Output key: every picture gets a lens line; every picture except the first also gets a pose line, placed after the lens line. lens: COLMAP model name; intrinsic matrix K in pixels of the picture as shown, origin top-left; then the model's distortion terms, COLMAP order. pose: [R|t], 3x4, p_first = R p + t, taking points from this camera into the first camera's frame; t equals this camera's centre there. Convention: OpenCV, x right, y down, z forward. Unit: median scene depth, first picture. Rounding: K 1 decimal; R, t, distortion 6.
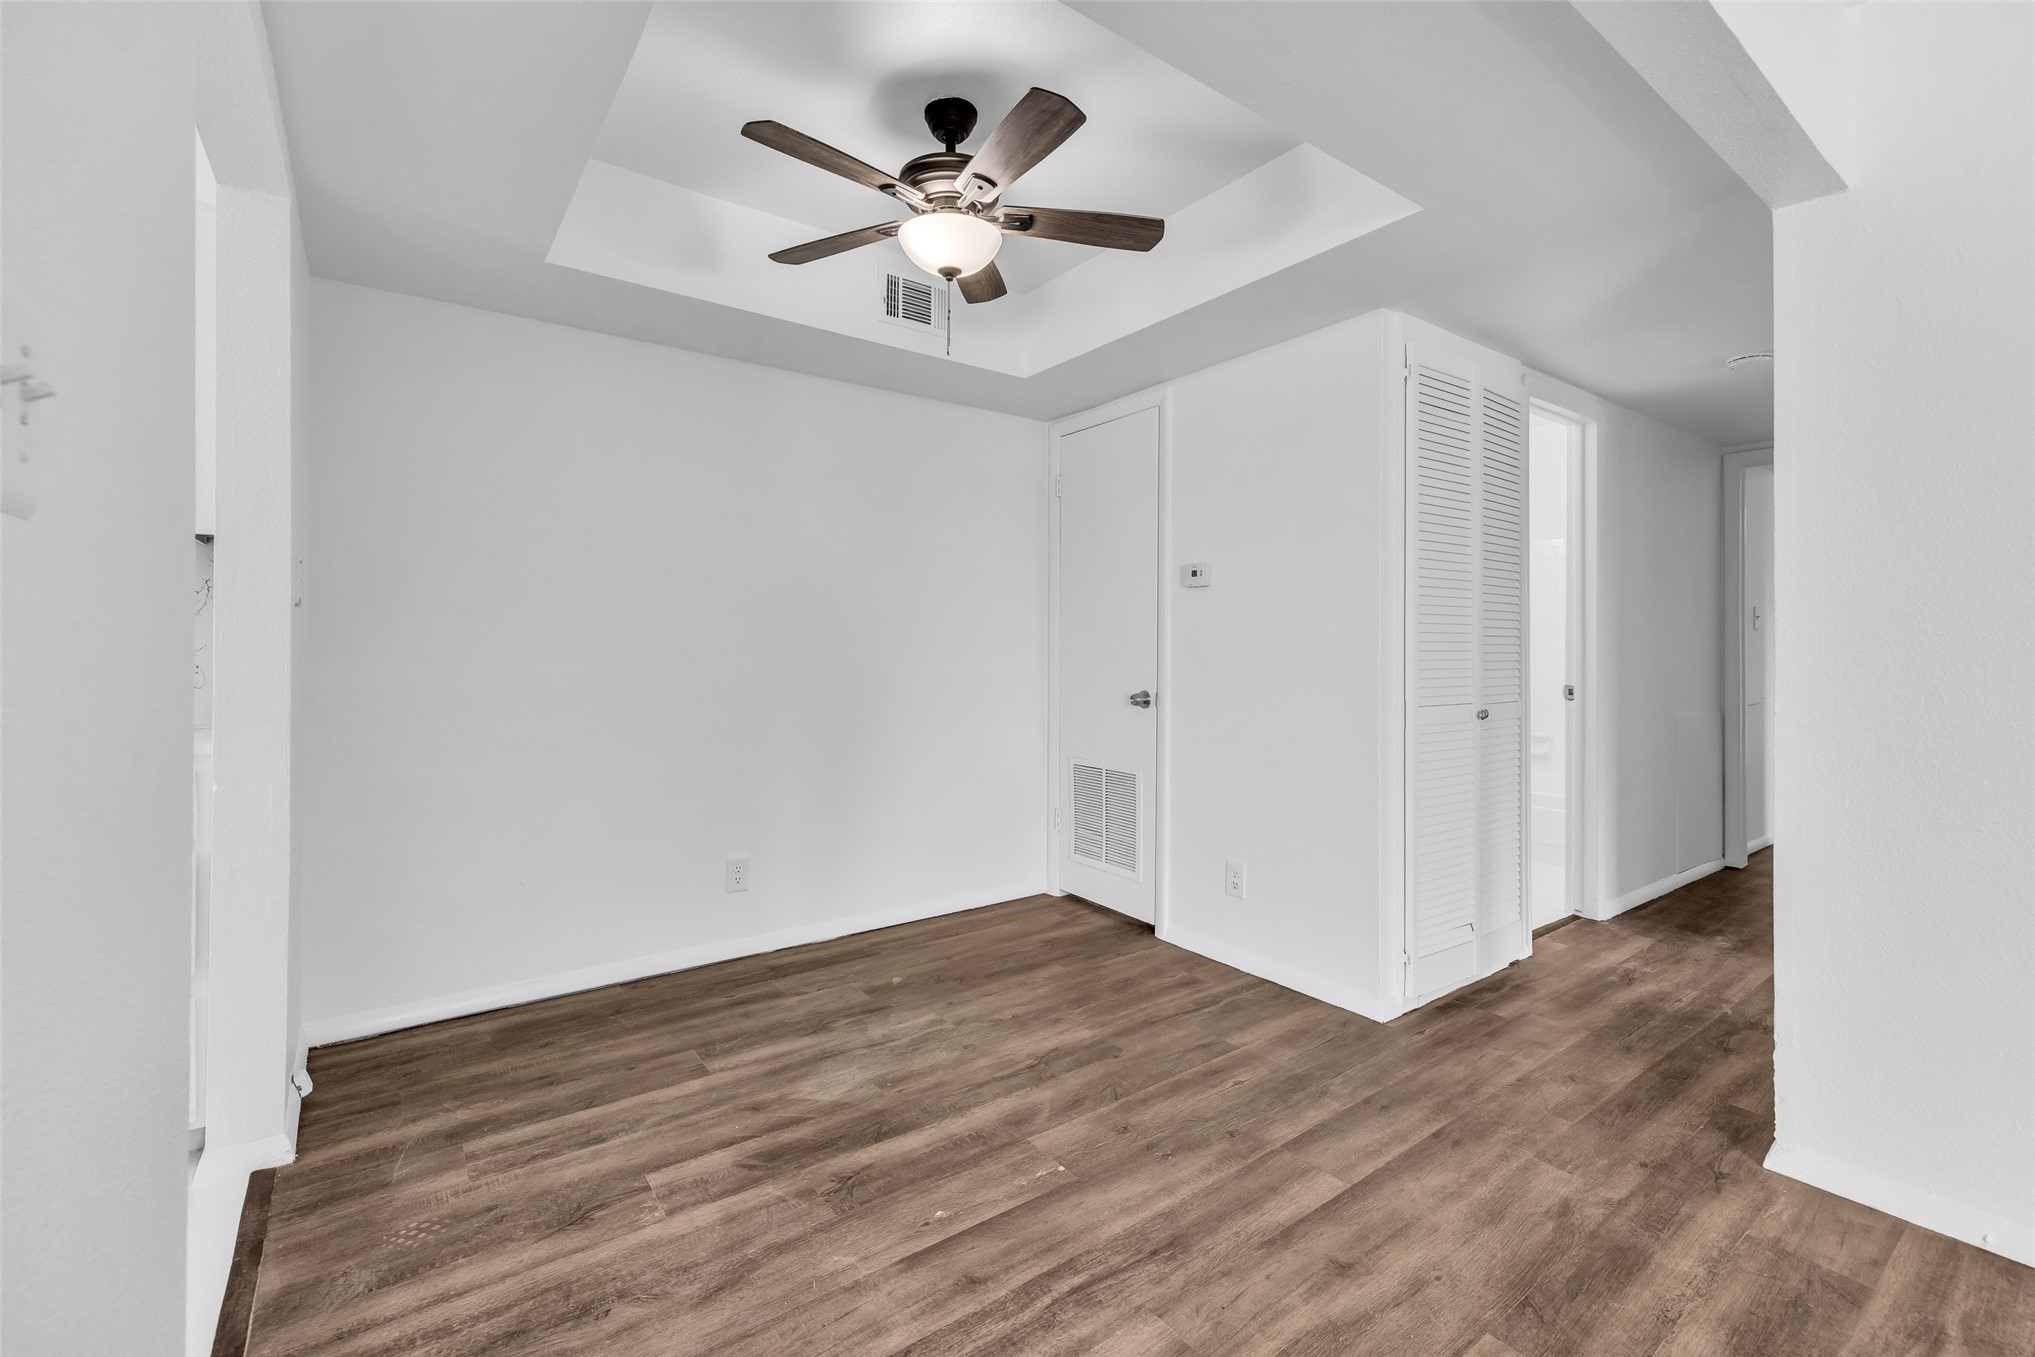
lens RADIAL K [[868.5, 0, 1014.3], [0, 868.5, 644.8], [0, 0, 1]] dist [-0.002072, 0.000259]
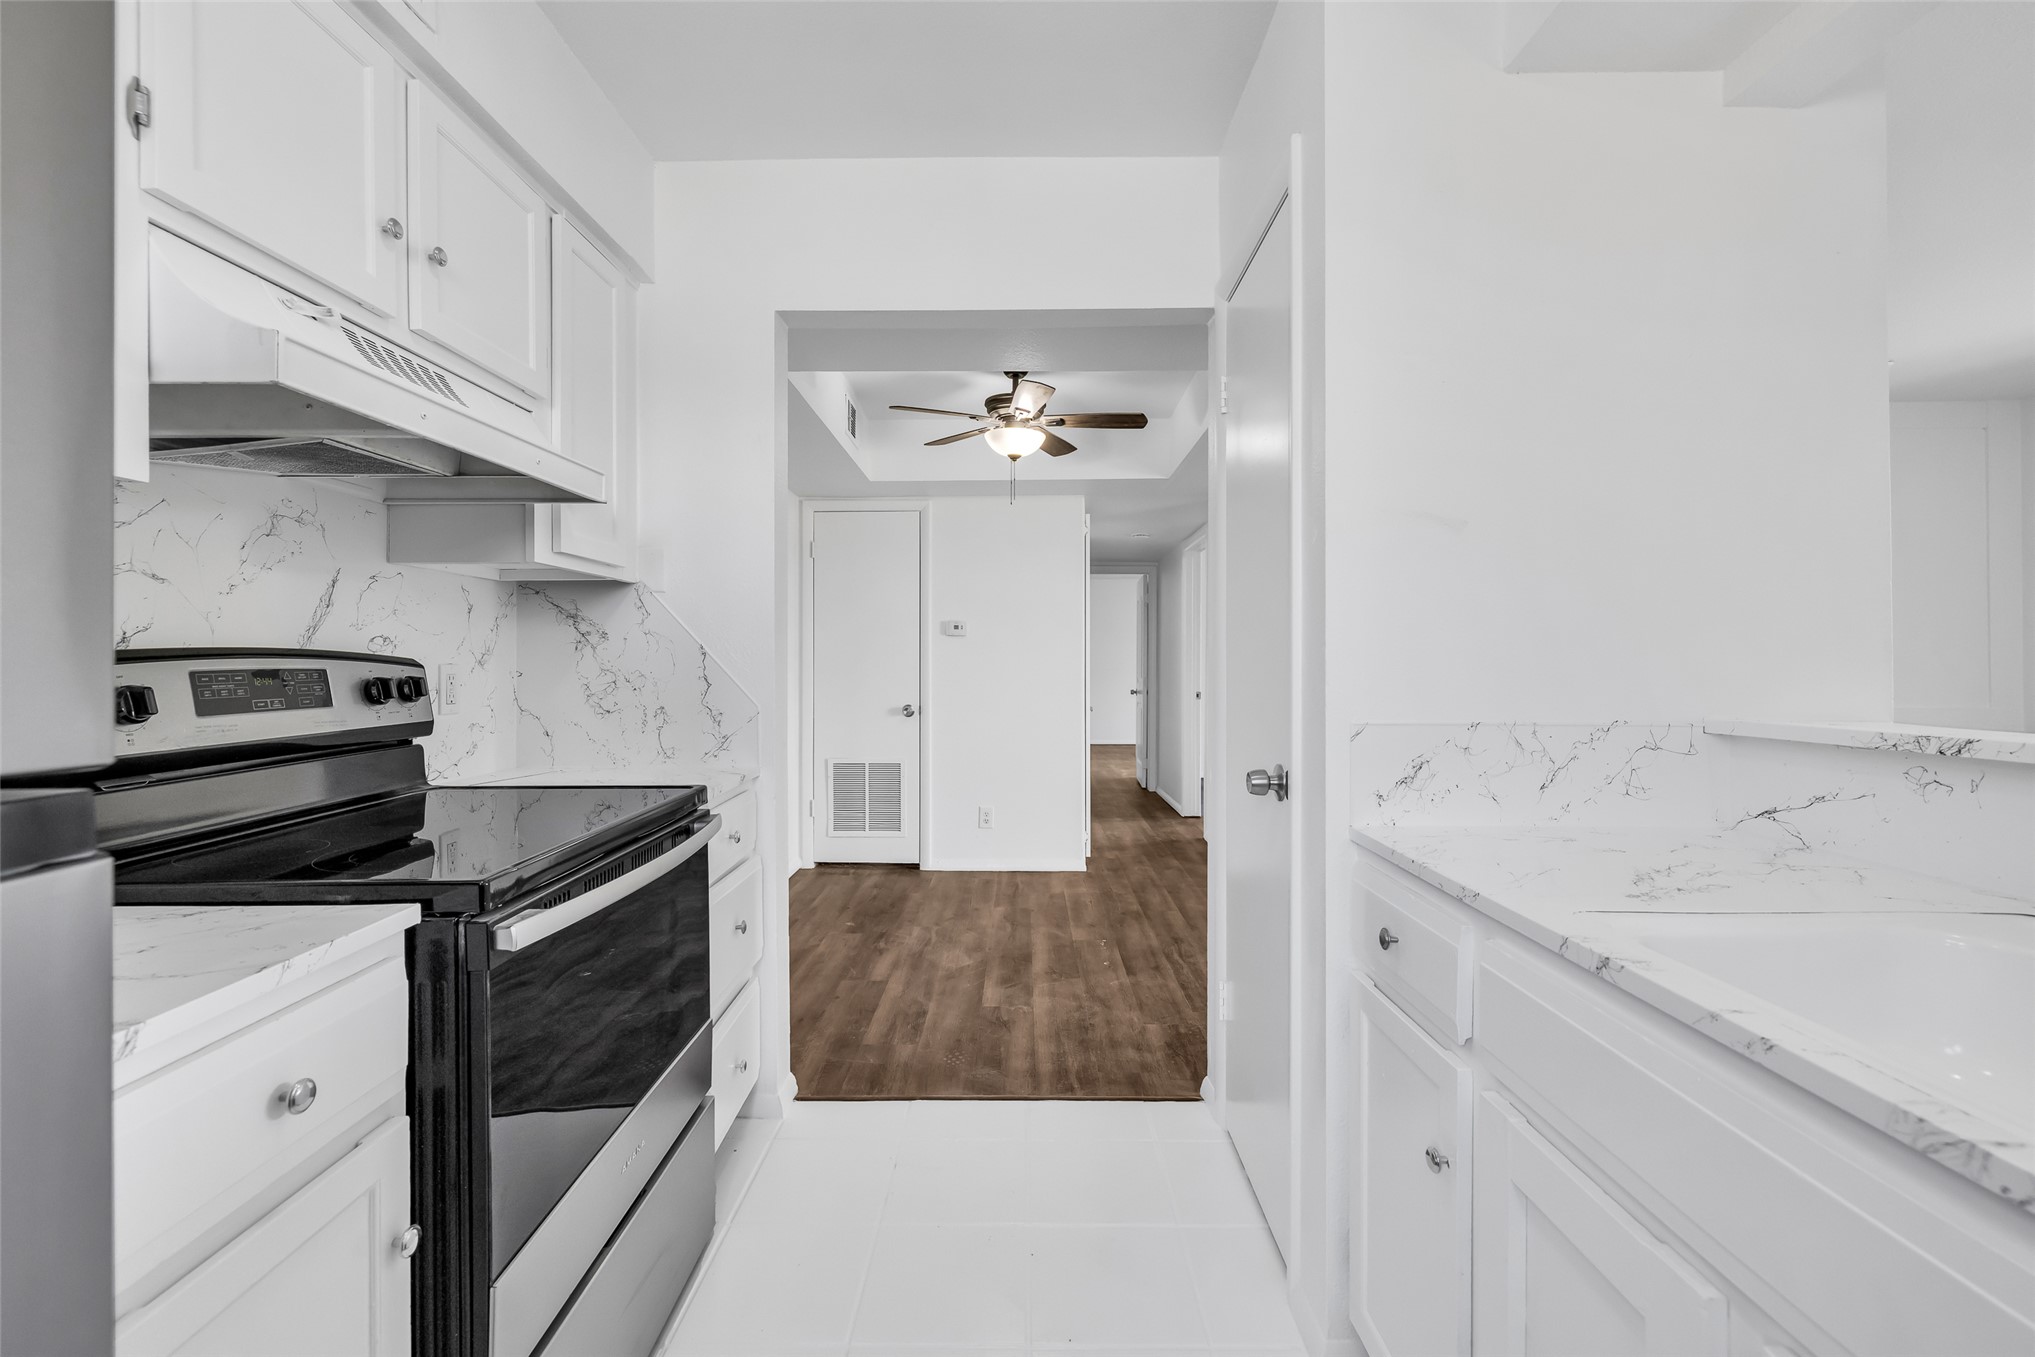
lens RADIAL K [[855.7, 0, 1017.9], [0, 855.7, 669.6], [0, 0, 1]] dist [-0.002456, -0.000001]
pose [[0.599586, -0.007573, 0.800274, -1.423707], [0.002521, 0.999968, 0.007574, -0.026738], [-0.800306, -0.002523, 0.599586, -0.010581]]
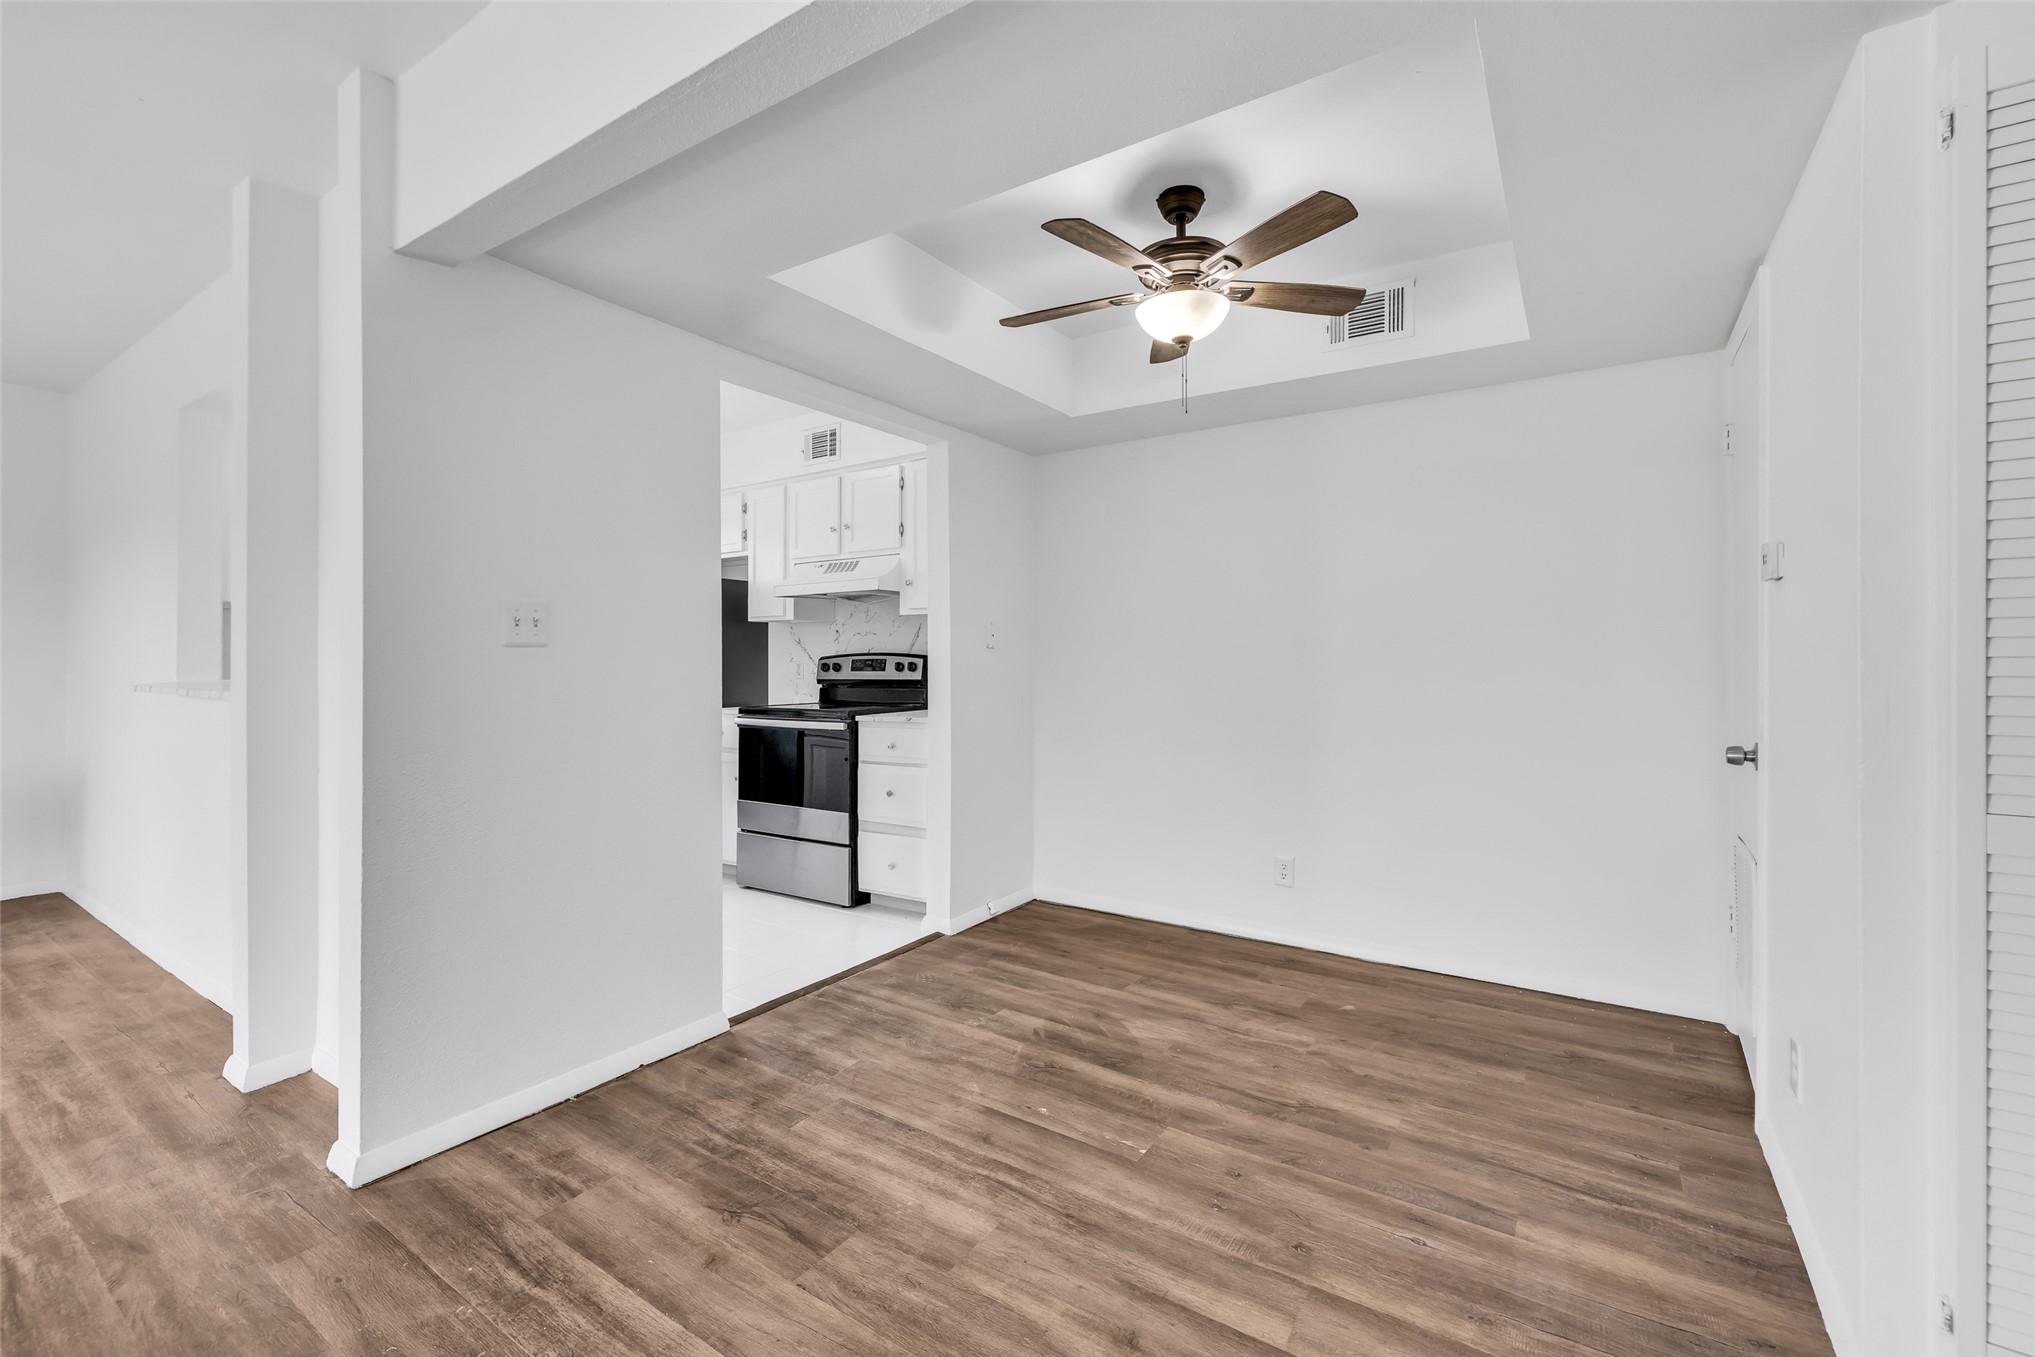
lens RADIAL K [[859.1, 0, 1021.7], [0, 859.1, 657.7], [0, 0, 1]] dist [-0.003151, -0.000156]
pose [[0.344267, -0.003484, -0.938865, 0.903726], [0.003338, 0.999991, -0.002486, -0.020333], [0.938866, -0.002278, 0.344275, 0.421296]]
